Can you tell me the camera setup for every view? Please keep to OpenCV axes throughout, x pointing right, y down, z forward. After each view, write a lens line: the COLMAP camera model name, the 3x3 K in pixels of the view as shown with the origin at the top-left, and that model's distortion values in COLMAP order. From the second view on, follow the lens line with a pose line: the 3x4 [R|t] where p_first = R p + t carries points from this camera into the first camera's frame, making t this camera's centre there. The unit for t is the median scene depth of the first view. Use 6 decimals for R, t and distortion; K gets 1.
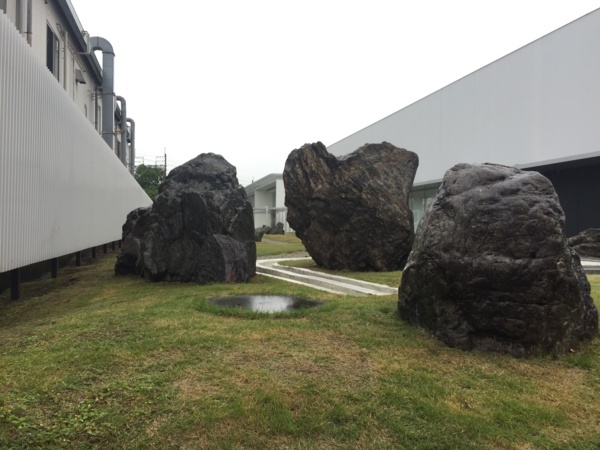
lens RADIAL K [[476.0, 0, 299.0], [0, 476.0, 222.4], [0, 0, 1]] dist [0.041788, -0.037143]
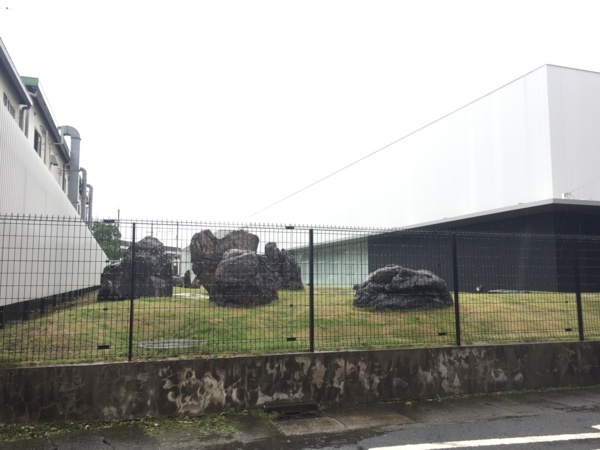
lens RADIAL K [[476.0, 0, 304.0], [0, 476.0, 229.8], [0, 0, 1]] dist [0.041788, -0.037143]
pose [[0.995002, -0.005270, 0.099717, 0.228988], [0.014583, 0.995569, -0.092899, 0.019799], [-0.098786, 0.093889, 0.990670, -0.948176]]
